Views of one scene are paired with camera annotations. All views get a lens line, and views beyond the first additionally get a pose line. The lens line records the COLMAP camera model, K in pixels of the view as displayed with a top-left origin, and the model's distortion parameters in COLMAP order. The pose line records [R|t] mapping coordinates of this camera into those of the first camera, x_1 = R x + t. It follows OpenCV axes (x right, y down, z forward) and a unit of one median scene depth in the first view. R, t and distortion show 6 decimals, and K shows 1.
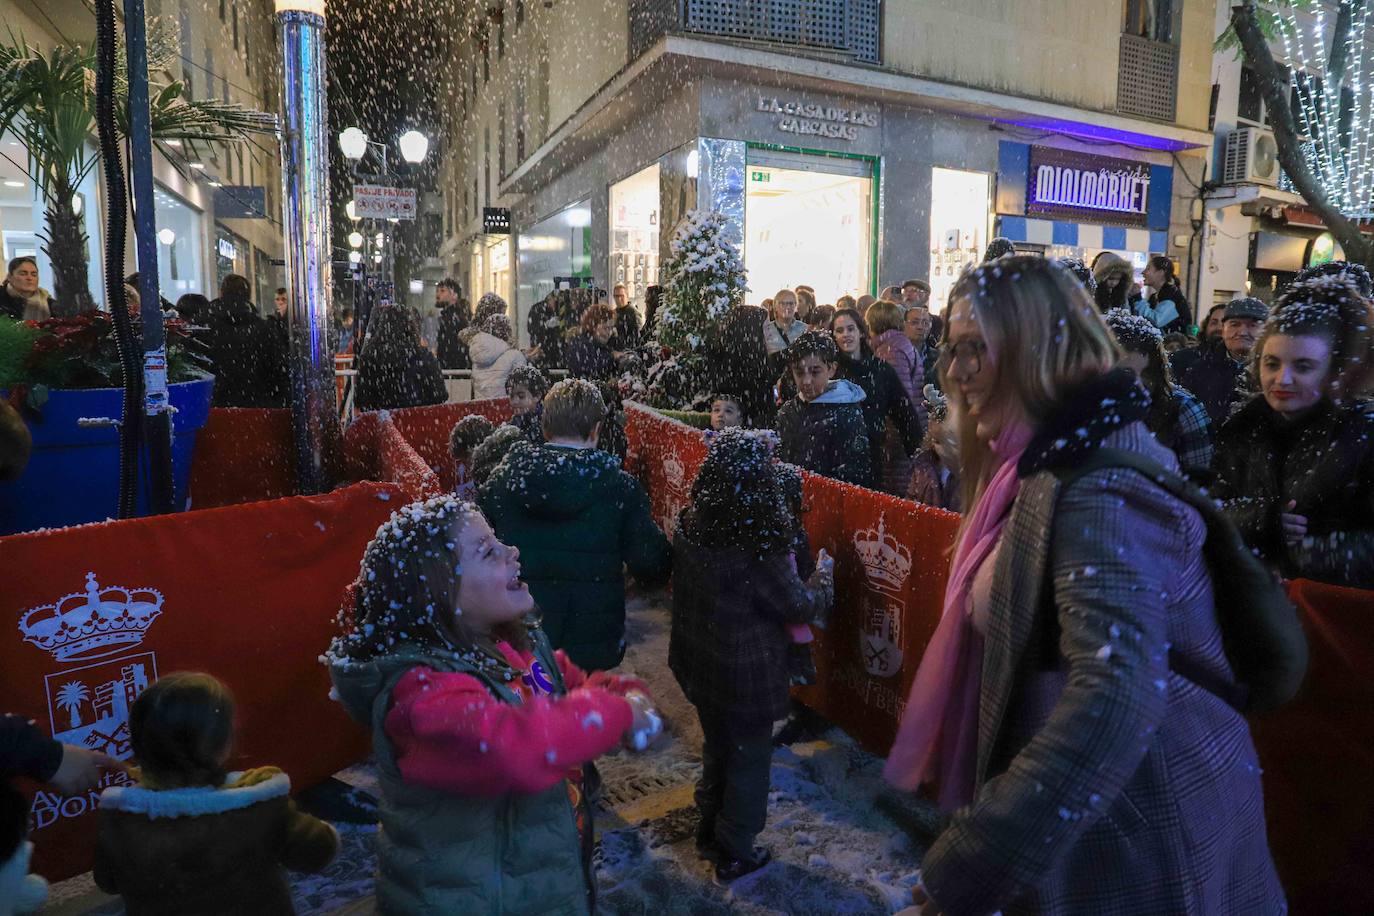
lens RADIAL K [[936.0, 0, 682.9], [0, 936.0, 463.6], [0, 0, 1]] dist [-0.120905, 0.081659]
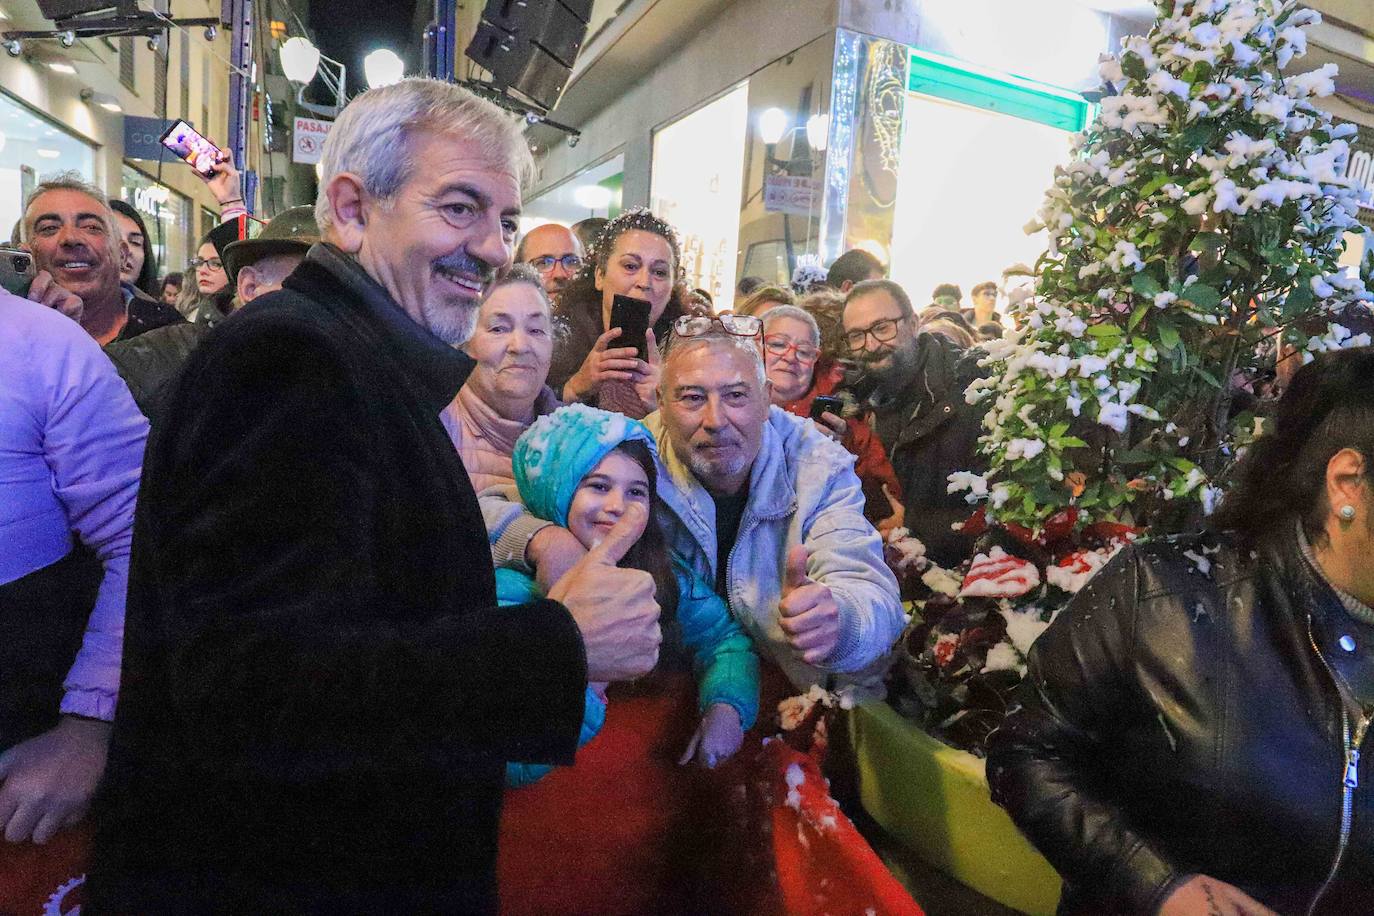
lens RADIAL K [[929.0, 0, 687.0], [0, 929.0, 458.0], [0, 0, 1]] dist [-0.111969, 0.072104]
pose [[0.998082, 0.059742, 0.016198, -0.050002], [-0.059642, 0.998198, -0.006574, -0.054719], [-0.016561, 0.005595, 0.999847, 0.316919]]
